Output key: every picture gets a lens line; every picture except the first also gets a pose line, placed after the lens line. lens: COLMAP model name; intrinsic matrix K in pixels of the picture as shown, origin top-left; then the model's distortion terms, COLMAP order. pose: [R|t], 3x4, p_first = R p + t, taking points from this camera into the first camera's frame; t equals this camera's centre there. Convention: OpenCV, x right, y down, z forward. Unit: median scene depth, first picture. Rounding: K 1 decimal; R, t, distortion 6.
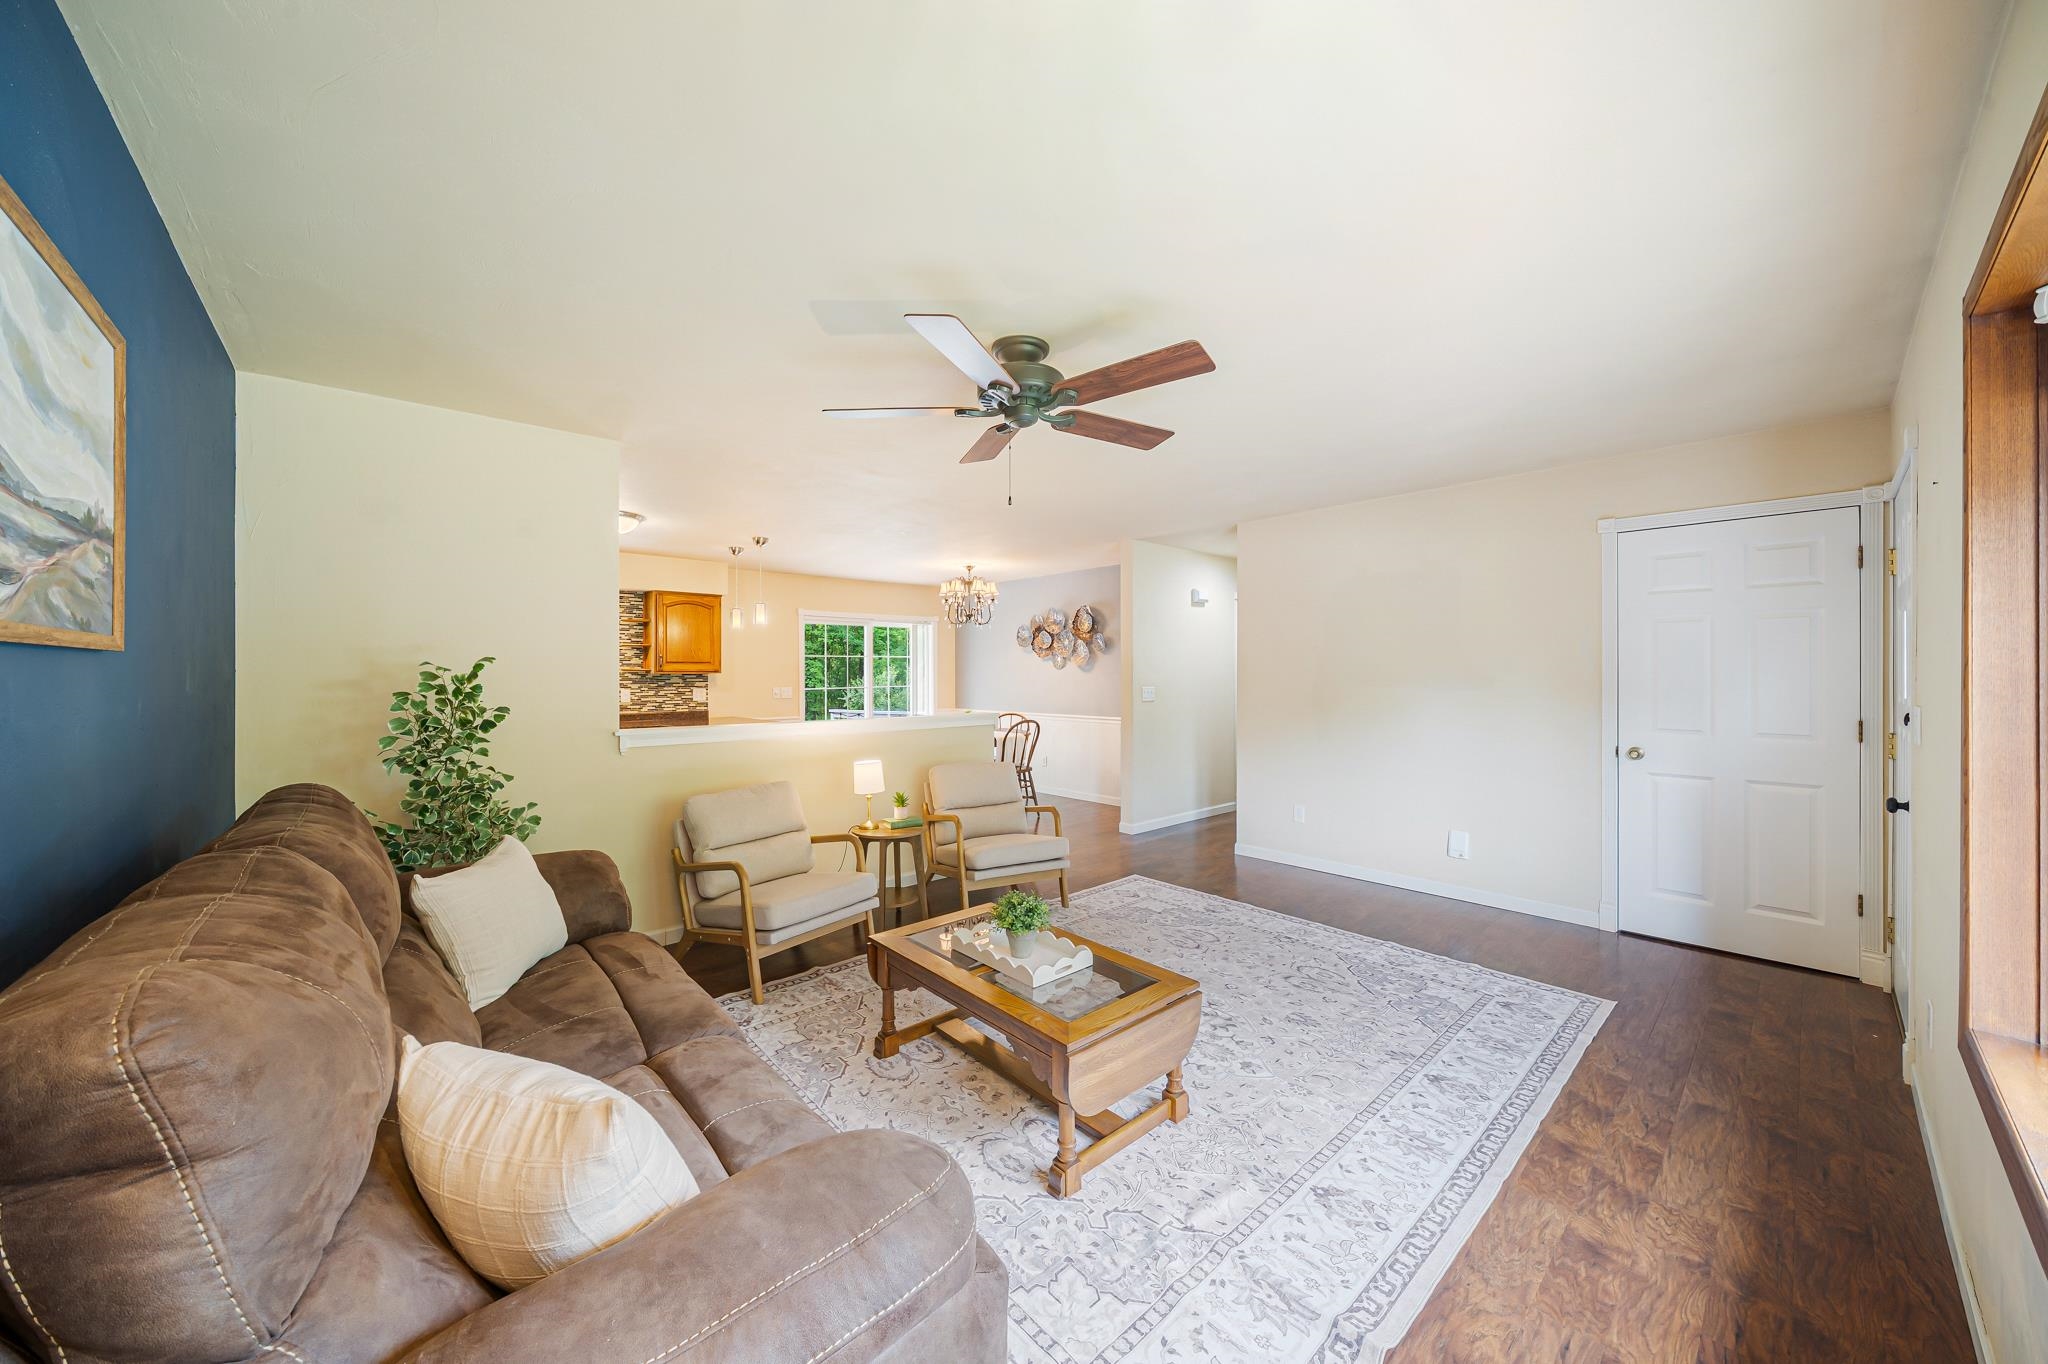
lens RADIAL K [[721.0, 0, 1021.0], [0, 721.0, 667.7], [0, 0, 1]] dist [-0.004398, 0.000363]
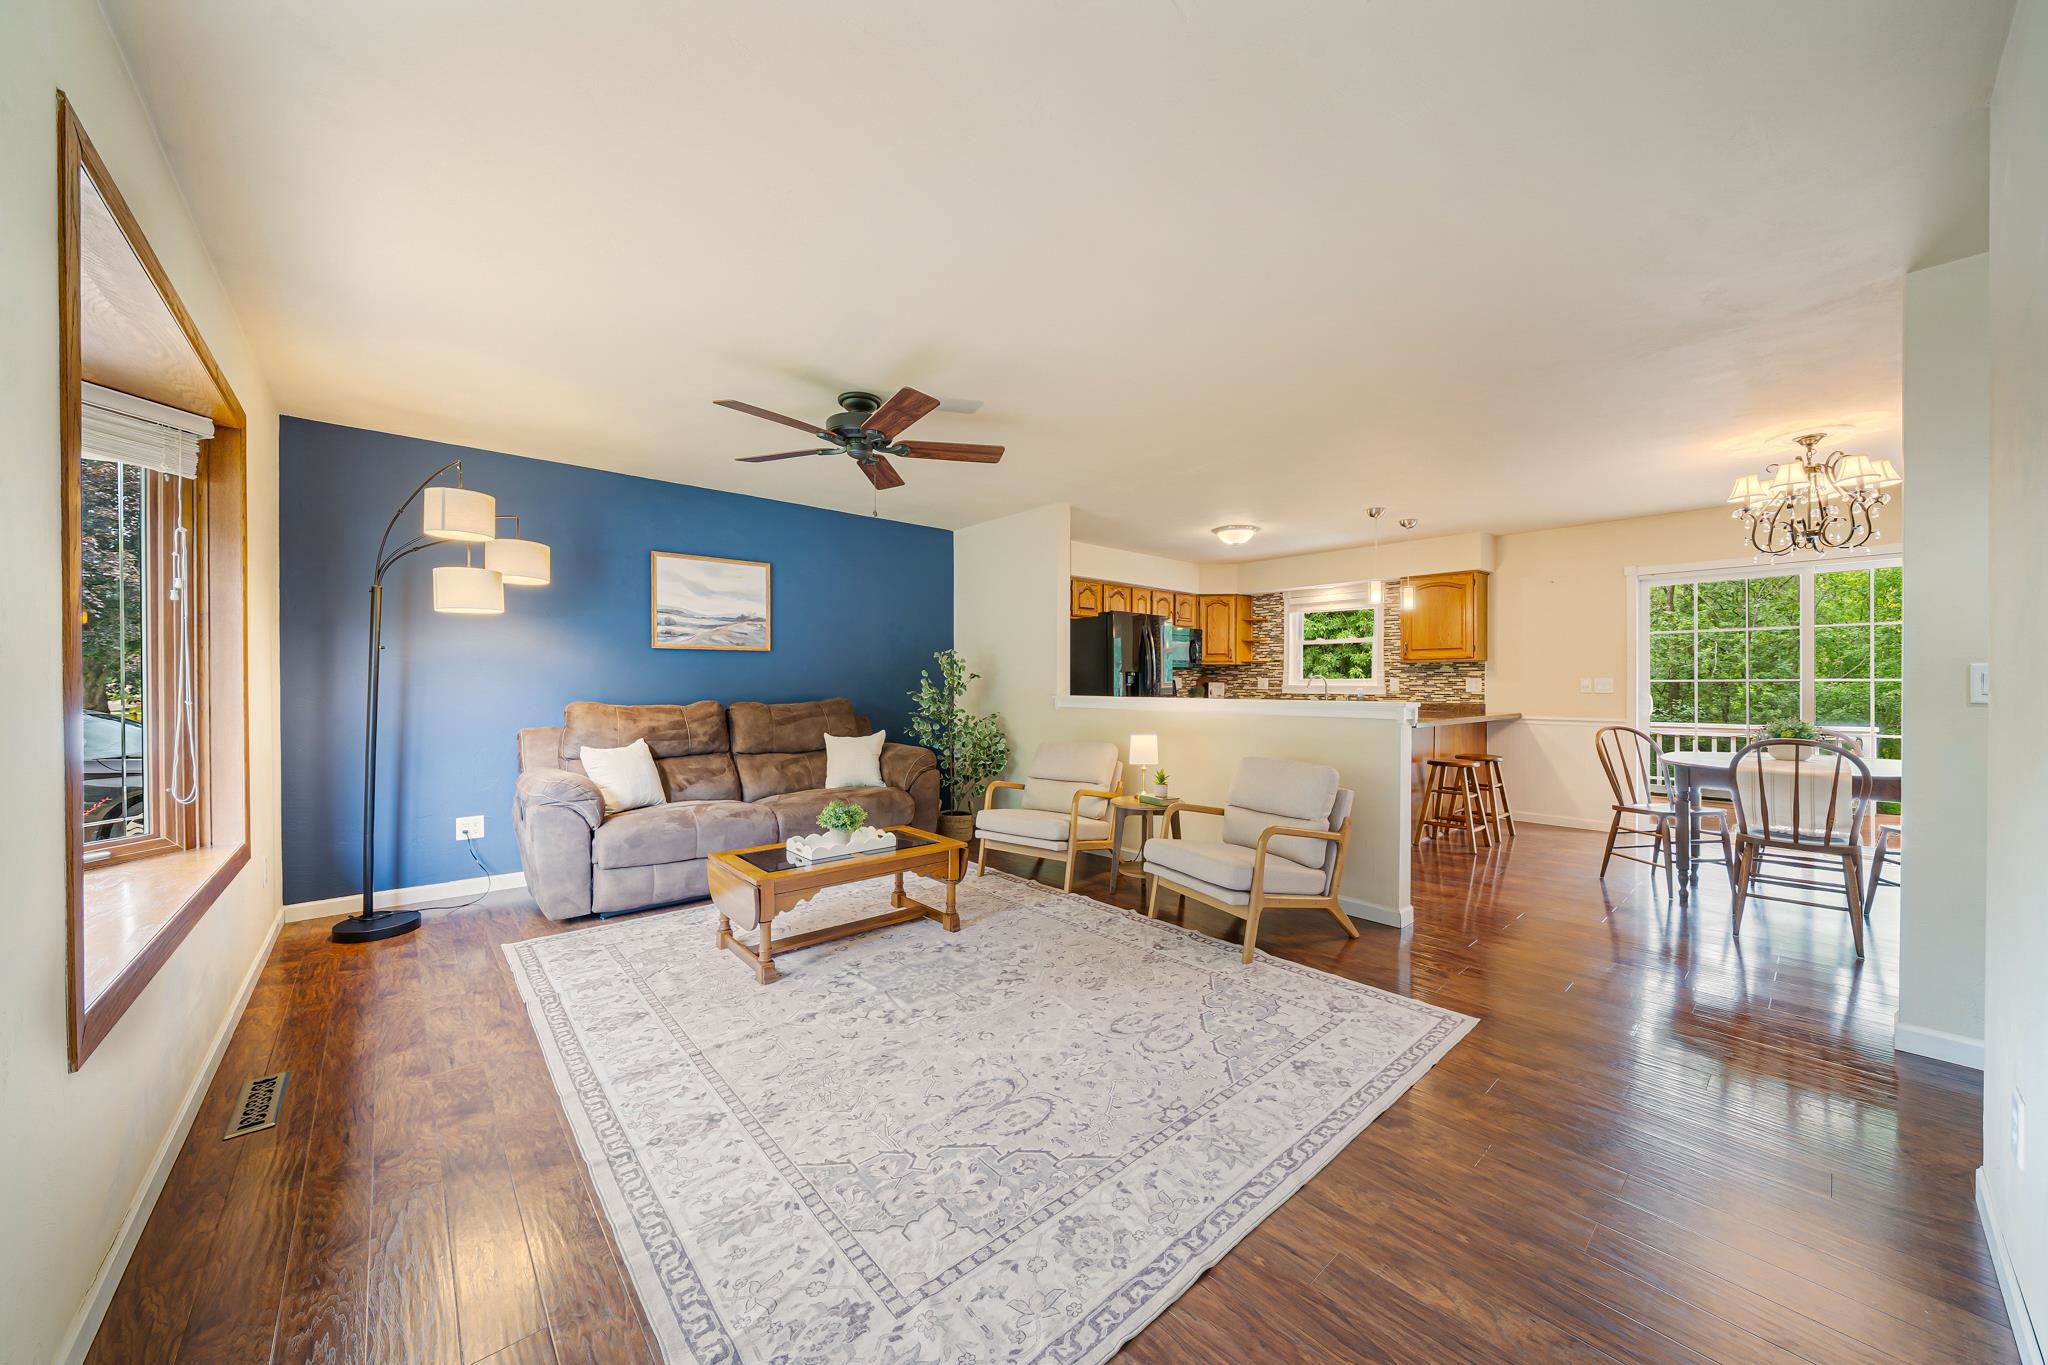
lens RADIAL K [[721.0, 0, 1015.3], [0, 721.0, 693.4], [0, 0, 1]] dist [-0.004398, 0.000363]
pose [[-0.018890, 0.019885, -0.999624, 0.482797], [0.007981, 0.999773, 0.019737, 0.027025], [0.999790, -0.007605, -0.019045, 0.478354]]
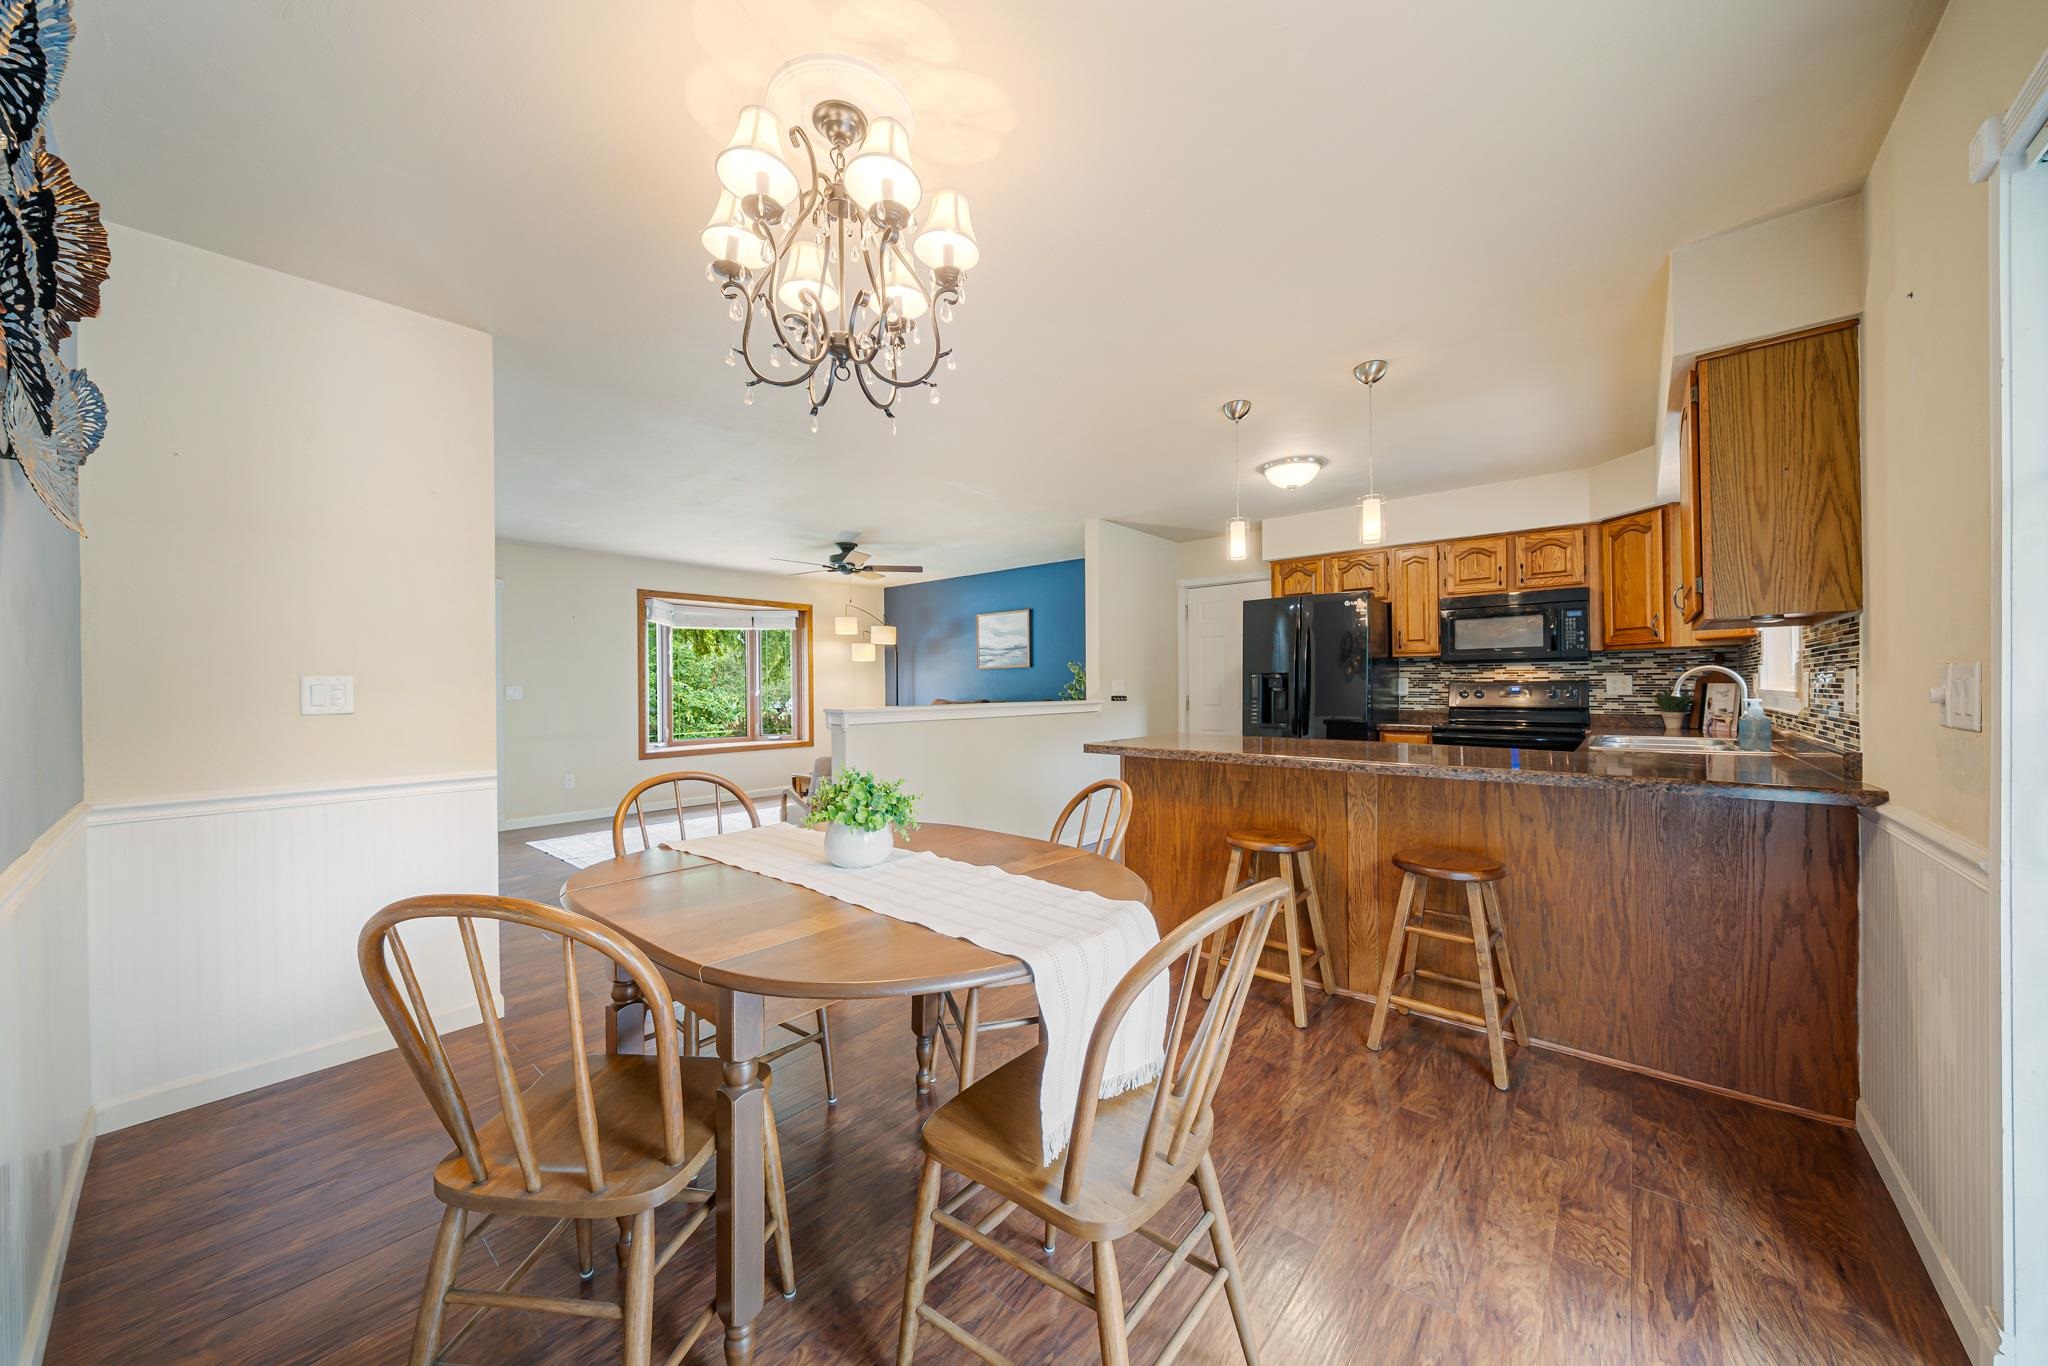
lens RADIAL K [[721.0, 0, 1014.3], [0, 721.0, 684.1], [0, 0, 1]] dist [-0.004398, 0.000363]
pose [[-0.993339, 0.012316, -0.114571, -0.105105], [0.013937, 0.999814, -0.013353, 0.036688], [0.114386, -0.014861, -0.993325, 1.316844]]
